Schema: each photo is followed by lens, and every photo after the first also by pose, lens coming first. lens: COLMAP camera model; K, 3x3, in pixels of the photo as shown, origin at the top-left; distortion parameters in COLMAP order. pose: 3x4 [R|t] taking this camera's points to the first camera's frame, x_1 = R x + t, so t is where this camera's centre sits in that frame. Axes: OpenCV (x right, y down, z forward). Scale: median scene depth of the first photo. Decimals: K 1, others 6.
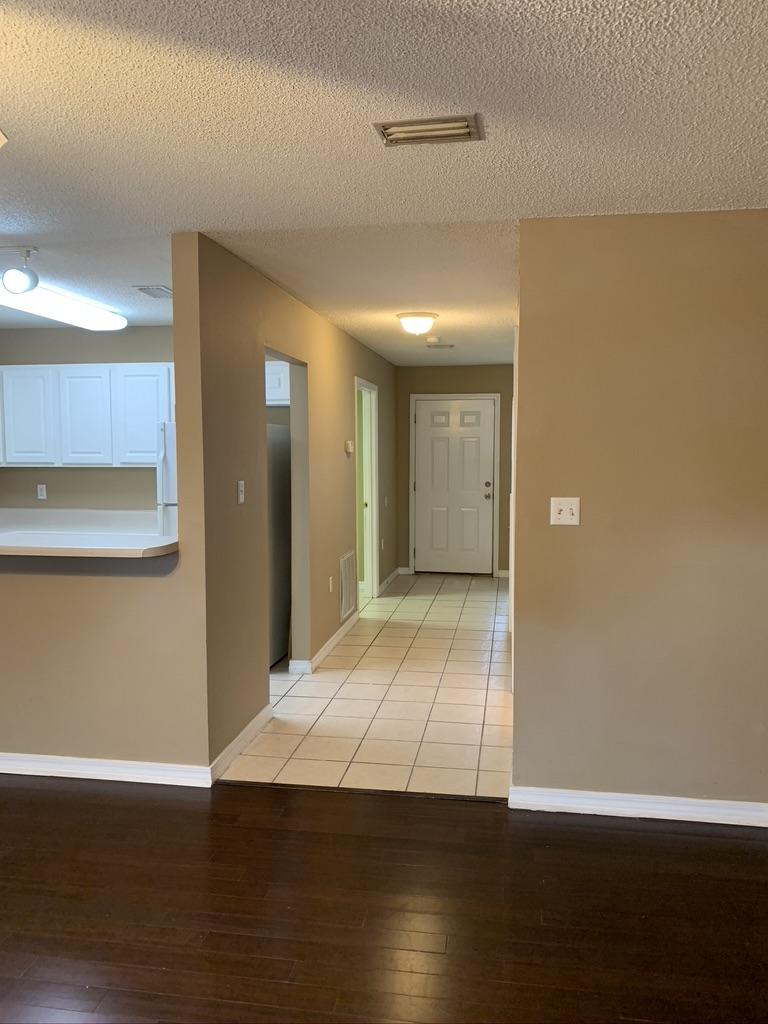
lens RADIAL K [[774.7, 0, 385.0], [0, 774.7, 496.9], [0, 0, 1]] dist [0.062784, -0.103372]
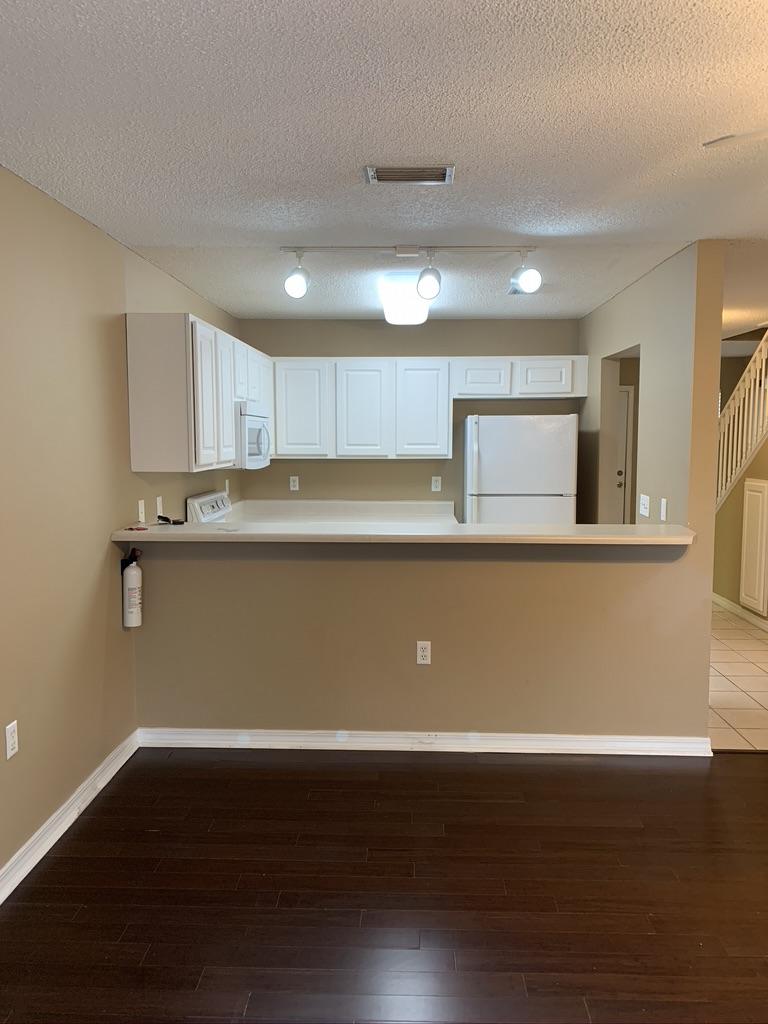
lens RADIAL K [[774.7, 0, 385.0], [0, 774.7, 496.9], [0, 0, 1]] dist [0.062784, -0.103372]
pose [[0.992128, -0.007387, 0.125009, -0.602828], [0.005394, 0.999853, 0.016275, -0.006033], [-0.125110, -0.015472, 0.992022, -0.011474]]
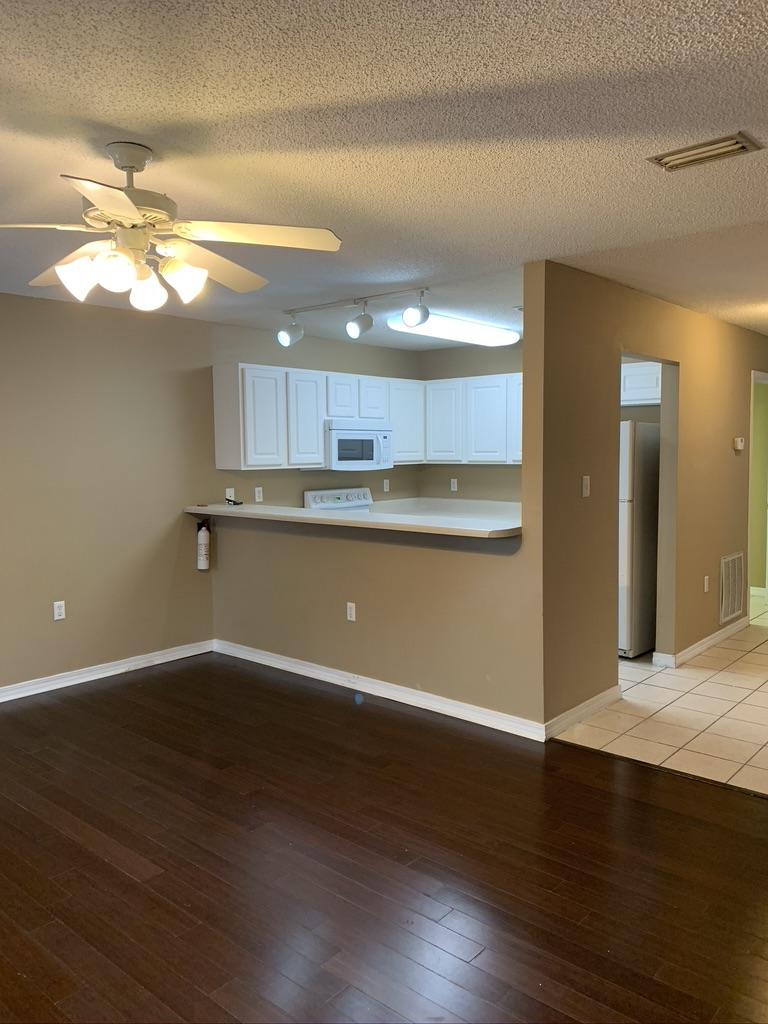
lens RADIAL K [[774.7, 0, 385.0], [0, 774.7, 496.9], [0, 0, 1]] dist [0.062784, -0.103372]
pose [[0.846407, 0.028177, -0.531791, 0.133990], [-0.027572, 0.999579, 0.009079, 0.005550], [0.531822, 0.006978, 0.846827, -0.073846]]
